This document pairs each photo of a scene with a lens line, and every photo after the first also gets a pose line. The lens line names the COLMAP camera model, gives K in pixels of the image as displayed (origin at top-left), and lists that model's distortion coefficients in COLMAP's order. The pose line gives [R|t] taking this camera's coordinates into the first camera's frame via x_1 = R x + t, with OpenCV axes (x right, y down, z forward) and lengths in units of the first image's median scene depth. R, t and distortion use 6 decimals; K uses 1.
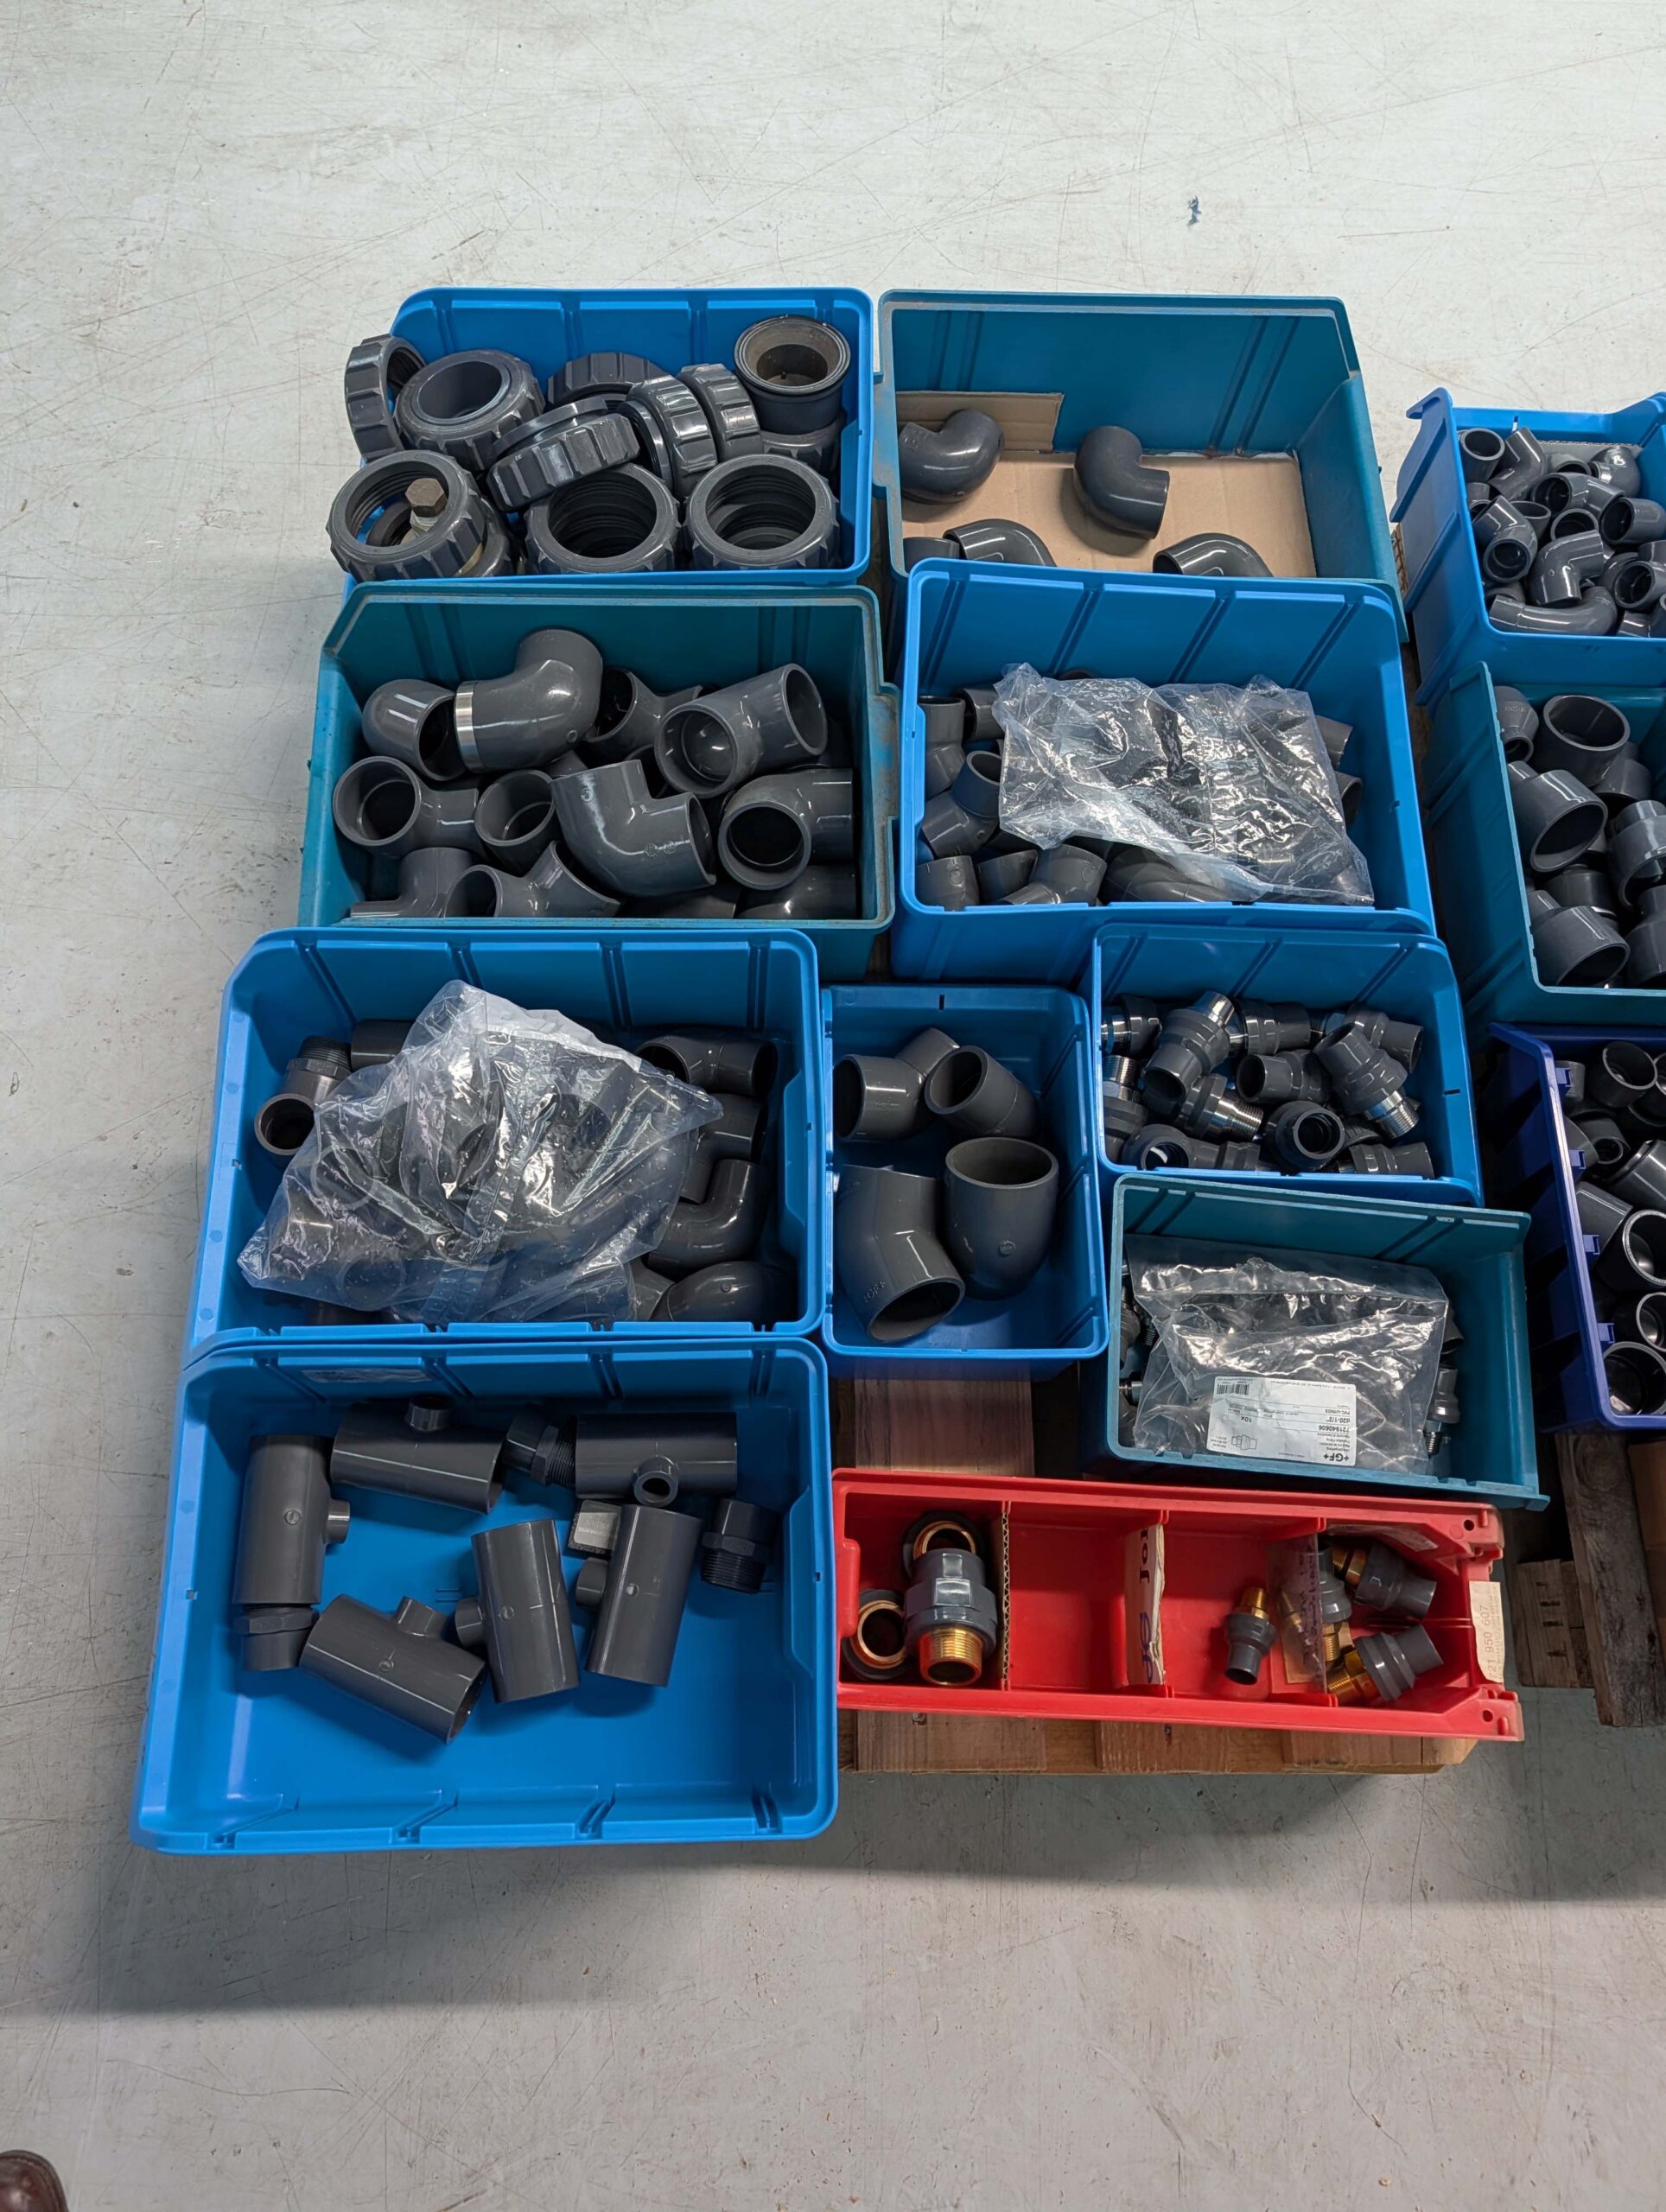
lens RADIAL K [[1545.7, 0, 838.5], [0, 1545.7, 1071.3], [0, 0, 1]] dist [0.029226, -0.015031]
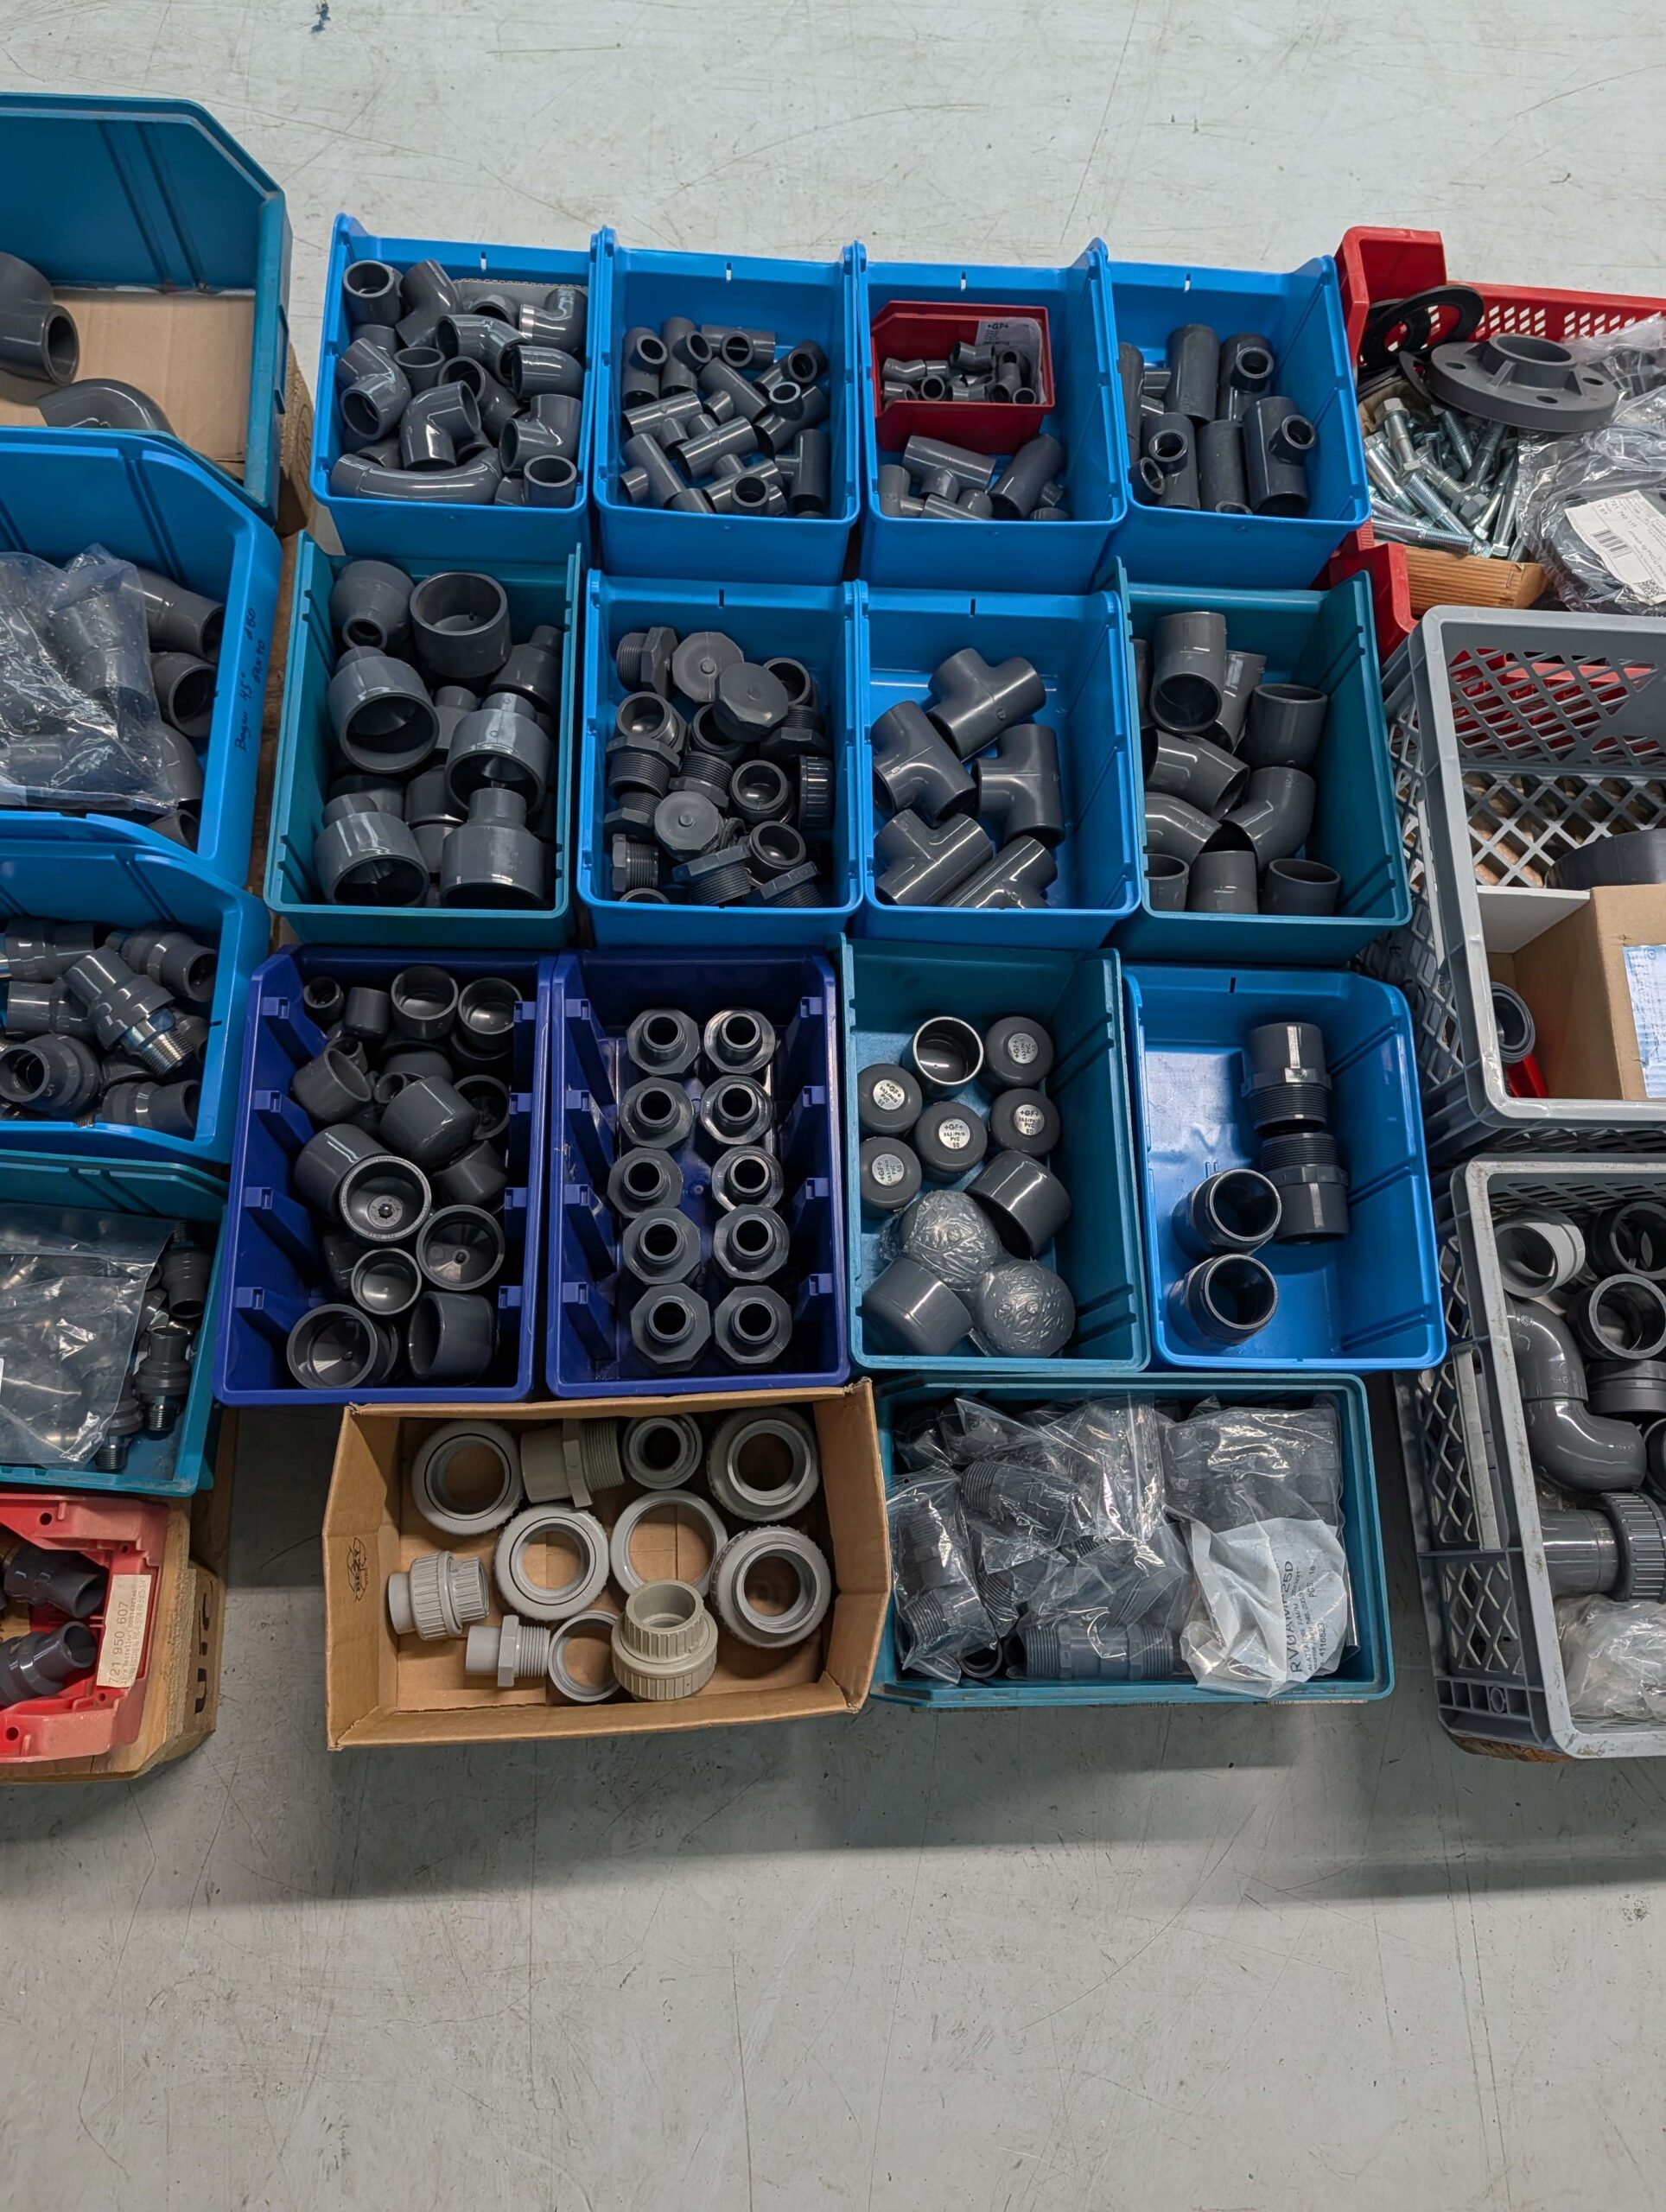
lens RADIAL K [[1545.7, 0, 838.5], [0, 1545.7, 1071.3], [0, 0, 1]] dist [0.029226, -0.015031]
pose [[0.999189, -0.006980, 0.039657, 0.712298], [0.004523, 0.998084, 0.061715, -0.012570], [-0.040012, -0.061485, 0.997306, 0.099562]]
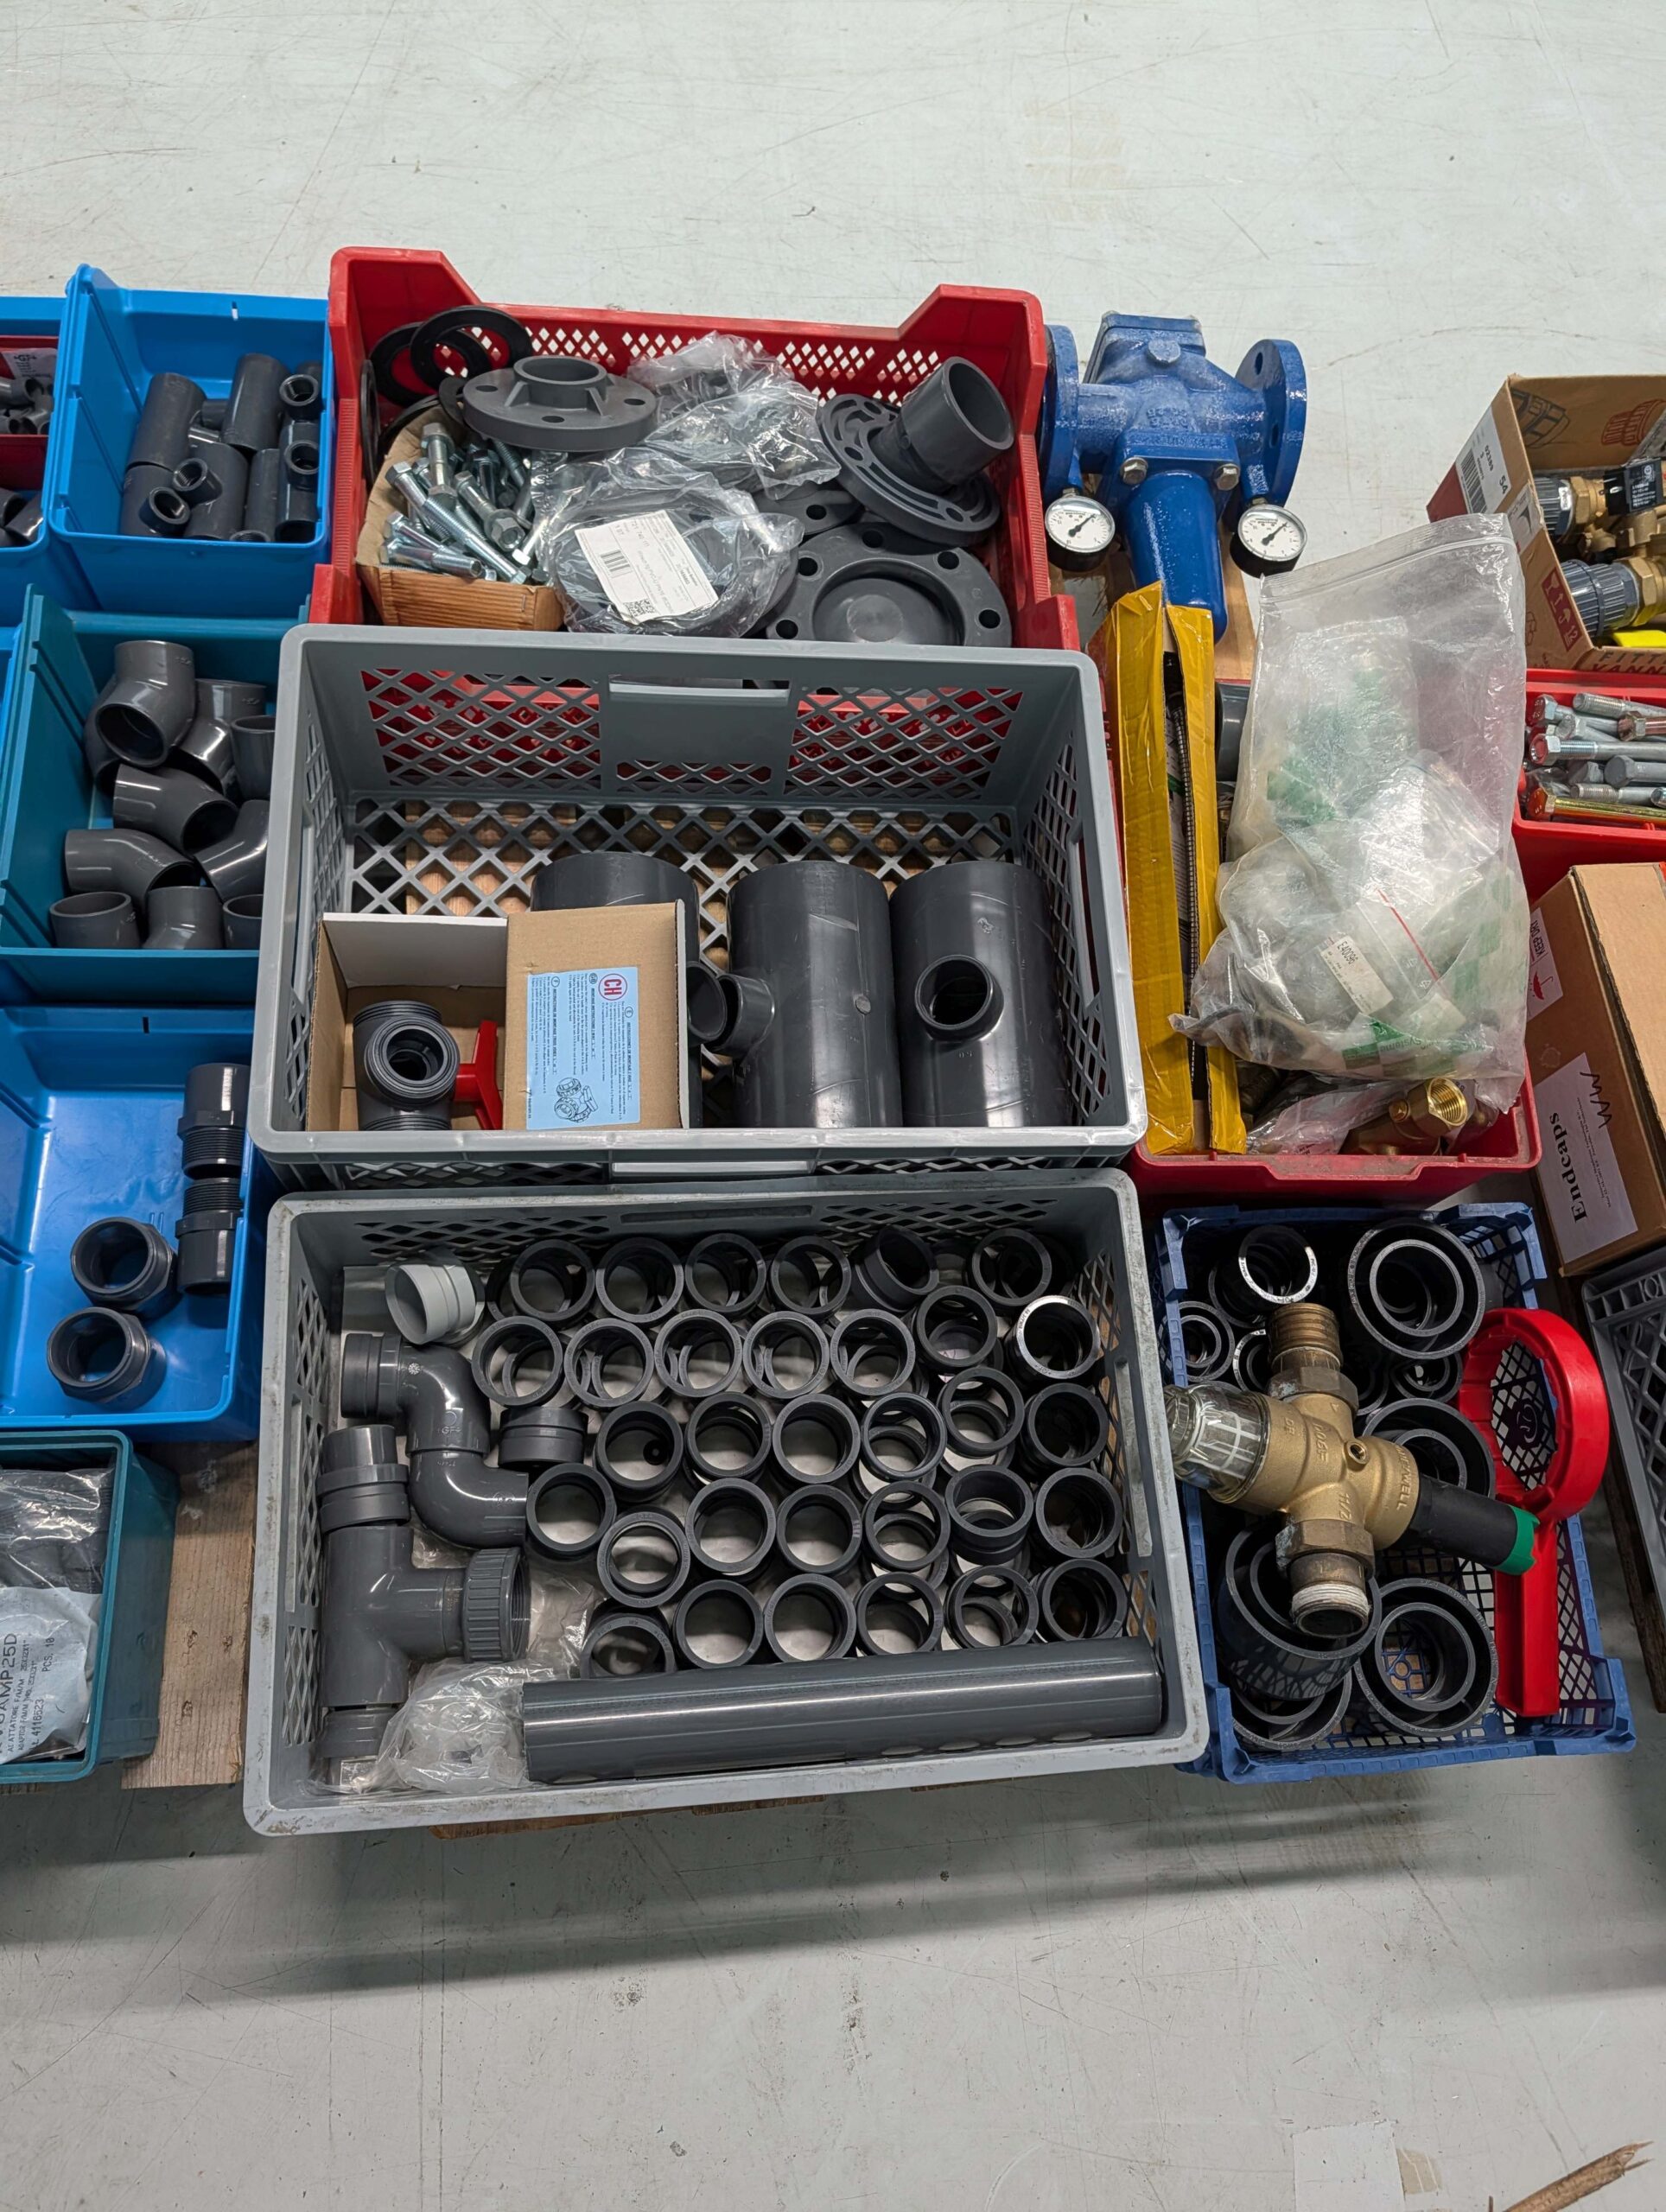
lens RADIAL K [[1546.6, 0, 833.0], [0, 1546.6, 1106.0], [0, 0, 1]] dist [0.021135, -0.008293]
pose [[0.998701, -0.034000, 0.037952, 1.373870], [0.032782, 0.998942, 0.032247, 0.026473], [-0.039008, -0.030961, 0.998759, 0.118518]]
